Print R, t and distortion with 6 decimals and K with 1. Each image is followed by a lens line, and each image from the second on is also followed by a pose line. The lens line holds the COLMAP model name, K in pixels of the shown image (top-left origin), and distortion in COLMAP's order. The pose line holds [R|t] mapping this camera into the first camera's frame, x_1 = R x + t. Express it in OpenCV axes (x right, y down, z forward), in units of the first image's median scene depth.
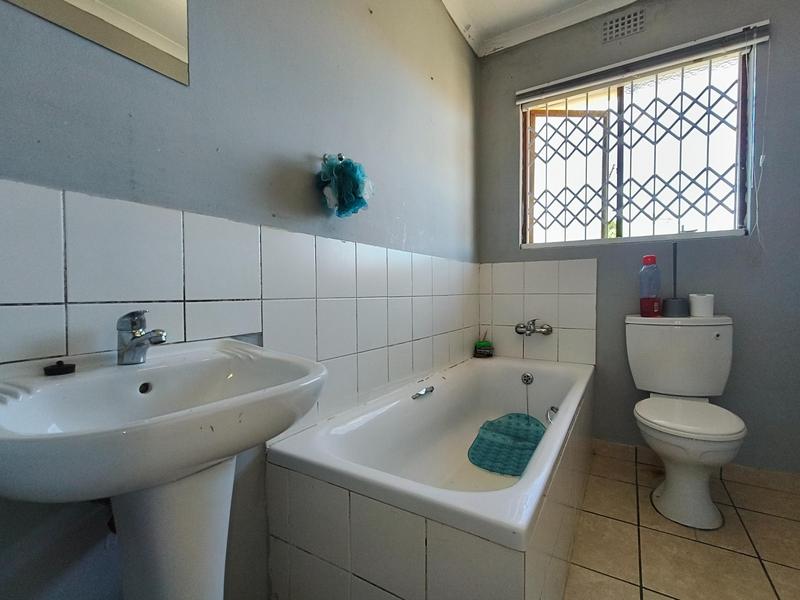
lens RADIAL K [[373.5, 0, 403.8], [0, 373.5, 302.5], [0, 0, 1]] dist [0.003339, 0.000299]
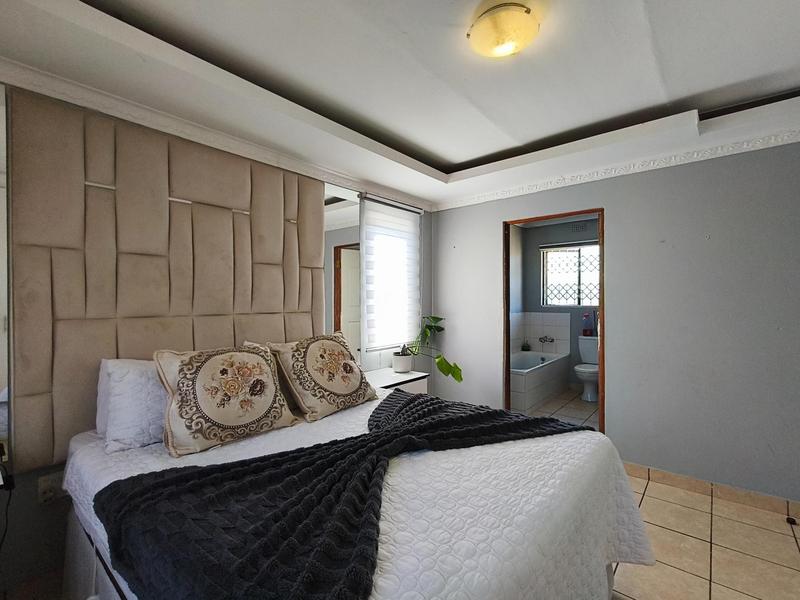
lens RADIAL K [[373.5, 0, 404.9], [0, 373.5, 304.8], [0, 0, 1]] dist [0.003339, 0.000299]
pose [[0.987755, 0.005324, -0.155925, -0.238259], [-0.007237, 0.999905, -0.011702, -0.151401], [0.155848, 0.012687, 0.987700, -1.937192]]
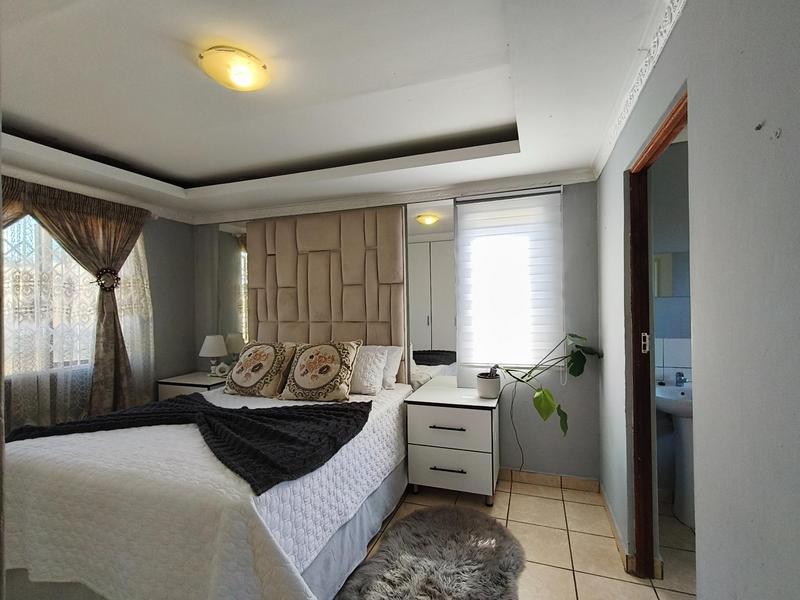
lens RADIAL K [[373.5, 0, 409.1], [0, 373.5, 304.3], [0, 0, 1]] dist [0.003339, 0.000299]
pose [[0.198497, -0.000885, -0.980101, 0.827478], [-0.009587, 0.999950, -0.002845, -0.213016], [0.980055, 0.009961, 0.198479, -0.824387]]
